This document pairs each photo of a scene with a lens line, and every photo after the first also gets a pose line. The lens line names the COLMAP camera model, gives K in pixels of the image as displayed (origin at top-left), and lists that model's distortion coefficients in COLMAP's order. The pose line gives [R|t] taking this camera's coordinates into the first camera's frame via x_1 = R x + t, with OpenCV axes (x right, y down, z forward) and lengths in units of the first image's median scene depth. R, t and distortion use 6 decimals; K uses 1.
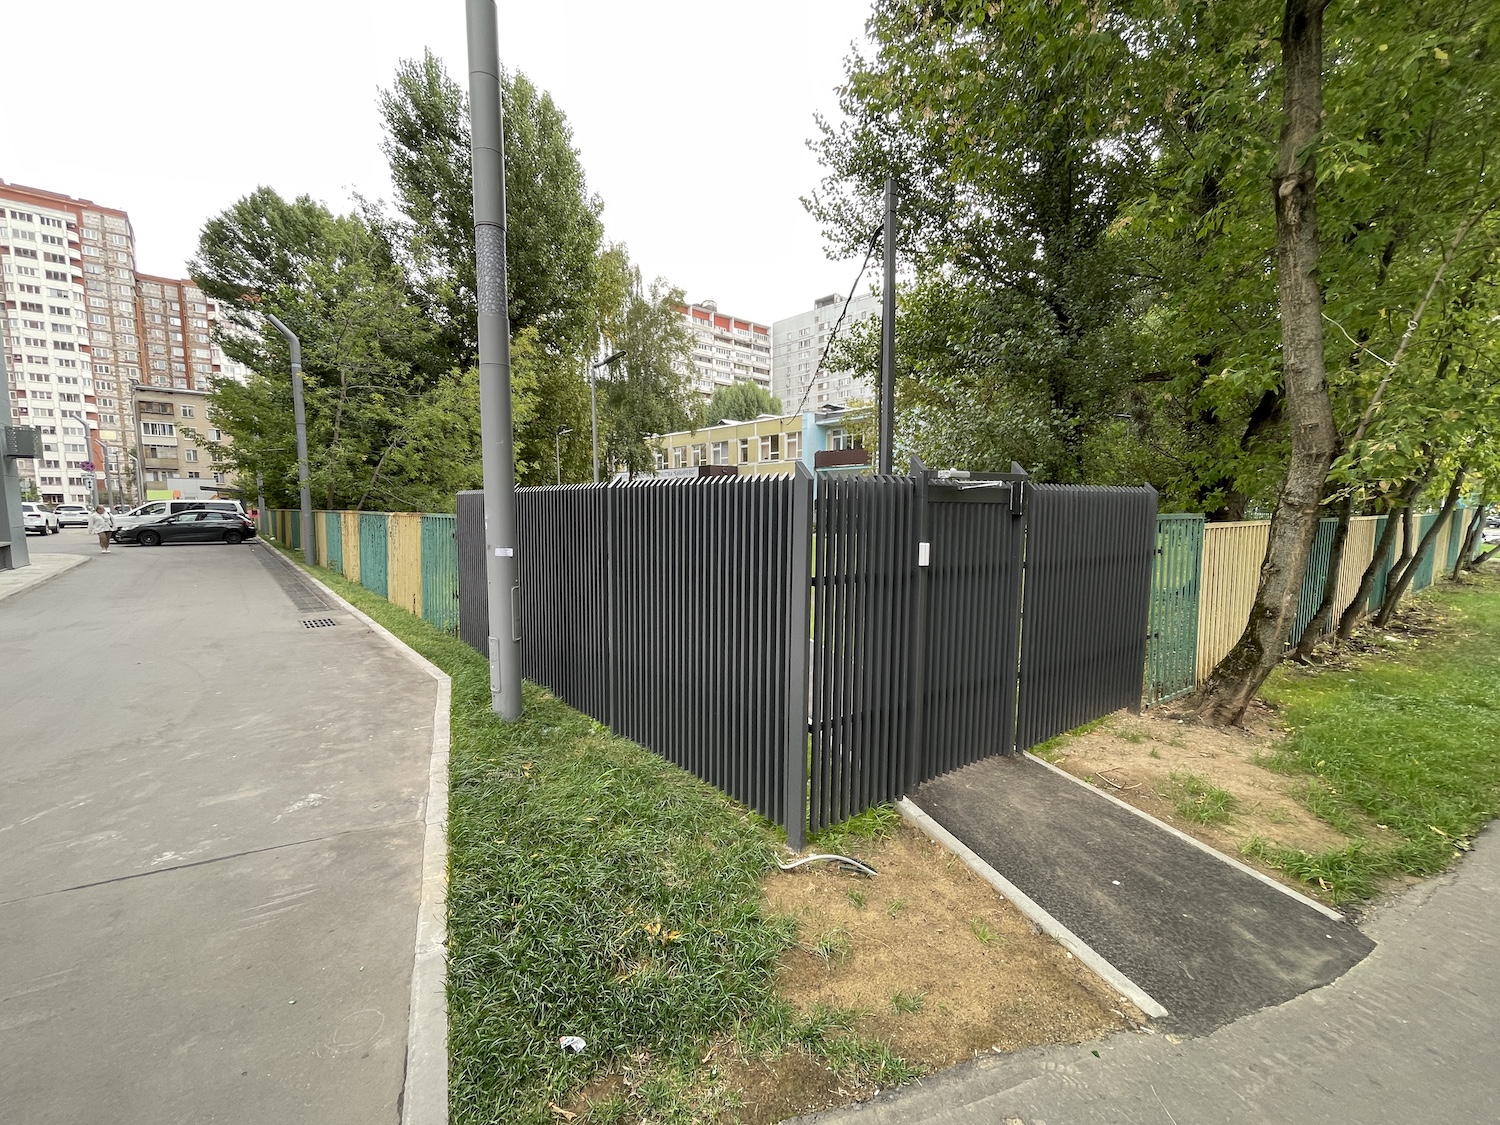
lens RADIAL K [[597.0, 0, 742.6], [0, 597.0, 552.2], [0, 0, 1]] dist [-0.001358, -0.000112]
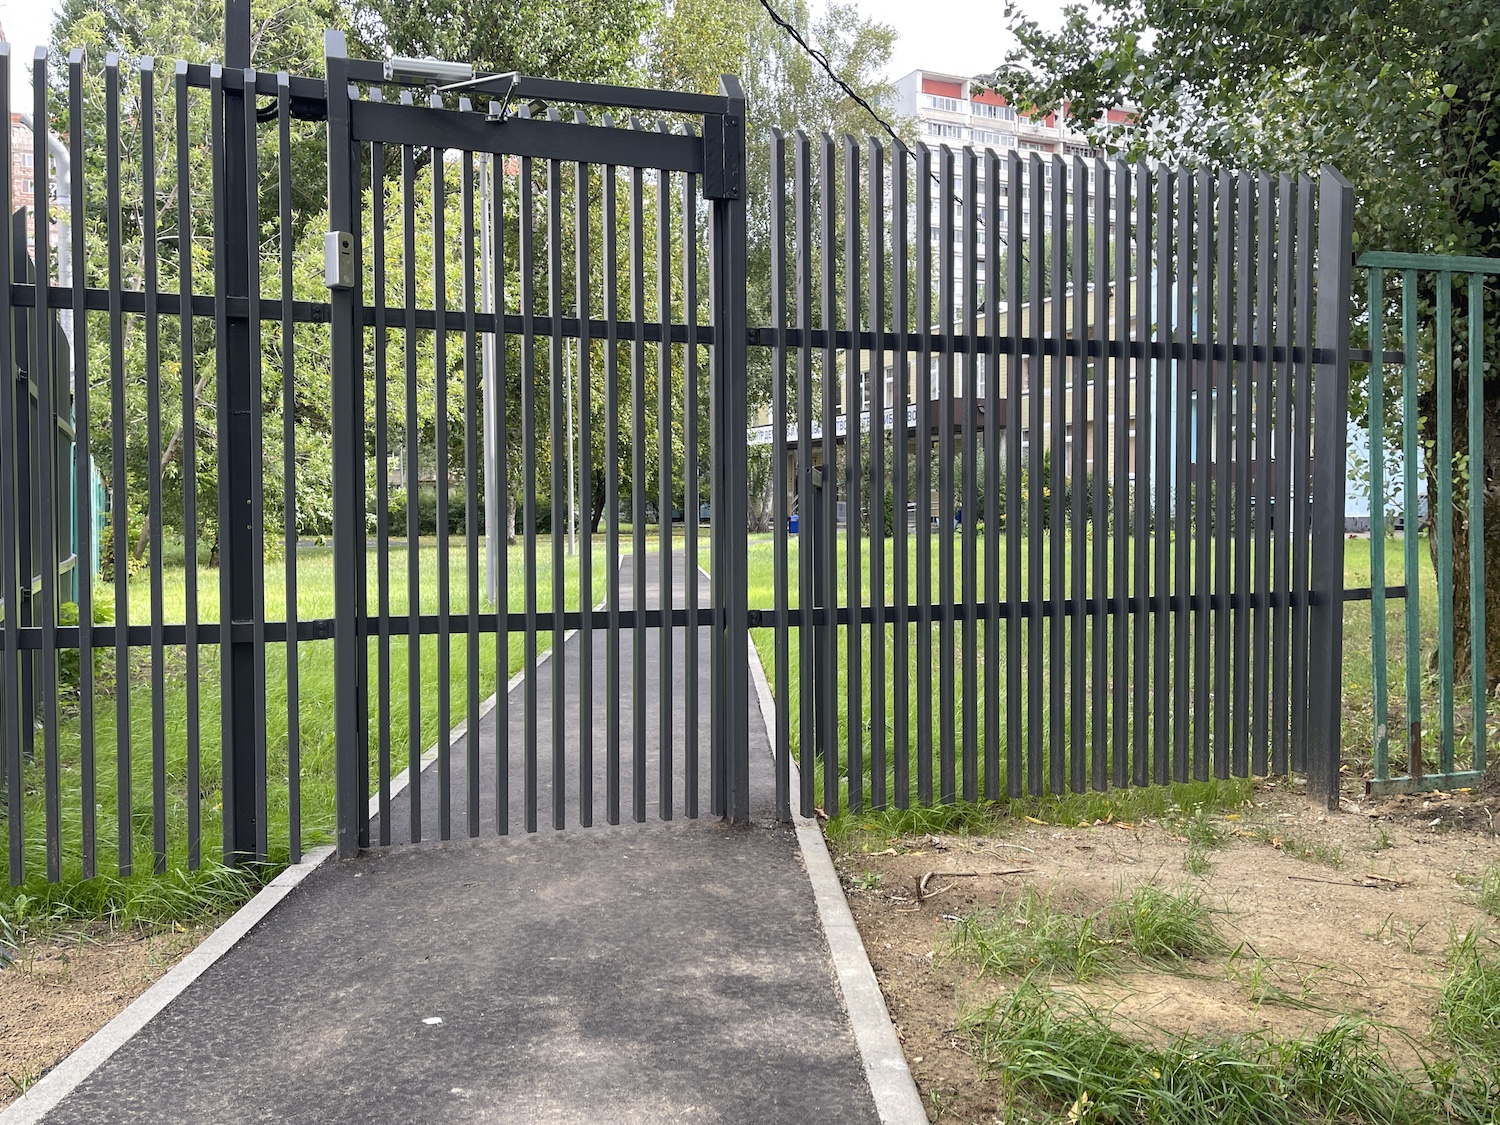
lens RADIAL K [[1249.1, 0, 750.5], [0, 1249.1, 561.1], [0, 0, 1]] dist [0.009151, 0.000433]
pose [[0.950967, -0.005301, -0.309246, 0.805294], [-0.008705, 0.998998, -0.043893, 0.236836], [0.309169, 0.044433, 0.949969, 0.254713]]
